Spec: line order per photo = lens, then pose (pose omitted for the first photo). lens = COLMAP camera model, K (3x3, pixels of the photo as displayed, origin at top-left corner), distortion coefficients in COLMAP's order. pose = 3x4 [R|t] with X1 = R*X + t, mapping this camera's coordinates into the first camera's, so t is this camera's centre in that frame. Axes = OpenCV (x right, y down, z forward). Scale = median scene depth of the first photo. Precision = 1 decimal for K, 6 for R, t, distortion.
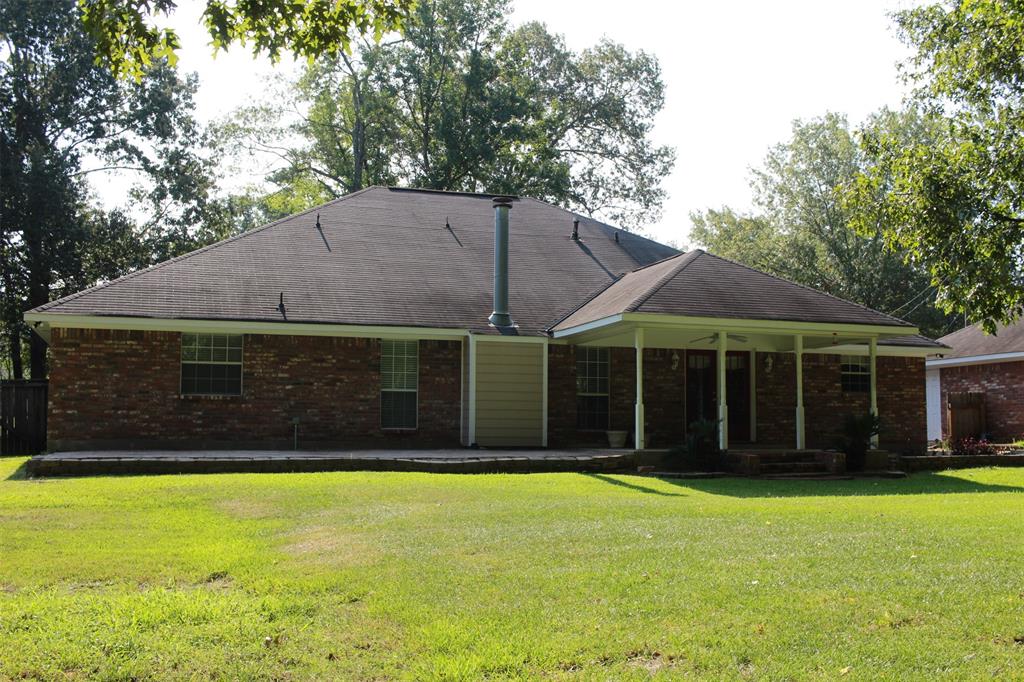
lens RADIAL K [[1130.7, 0, 512.0], [0, 1130.7, 341.0], [0, 0, 1]] dist [-0.101294, 0.005047]
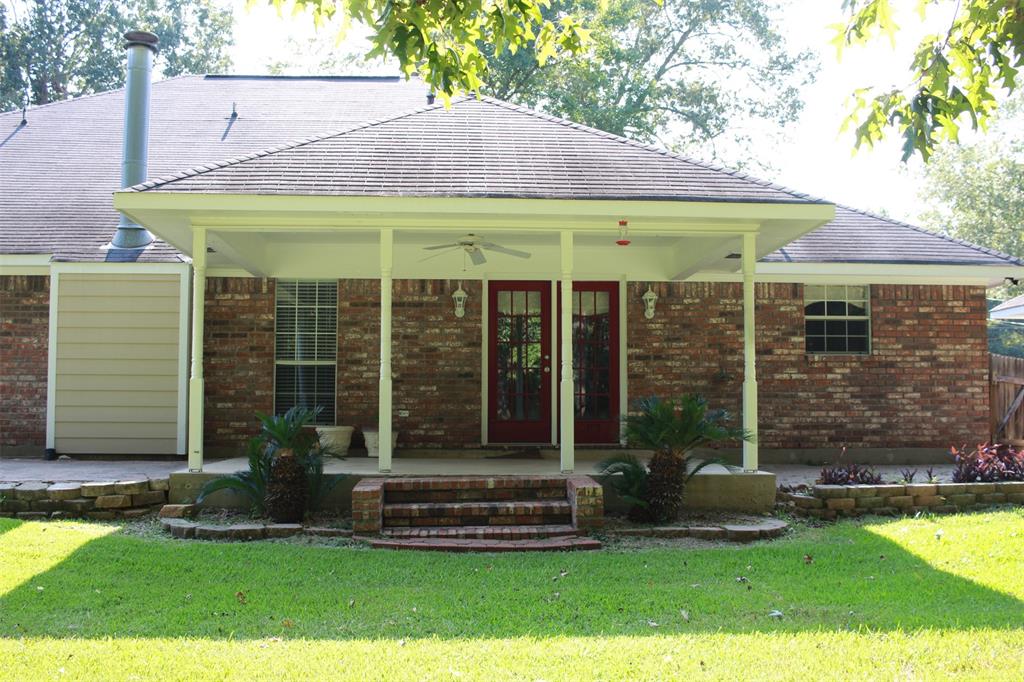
lens RADIAL K [[1130.7, 0, 512.0], [0, 1130.7, 341.0], [0, 0, 1]] dist [-0.101294, 0.005047]
pose [[0.965256, -0.020712, -0.260483, 0.307710], [0.025656, 0.999549, 0.015596, 0.028625], [0.260042, -0.021737, 0.965353, 0.453804]]
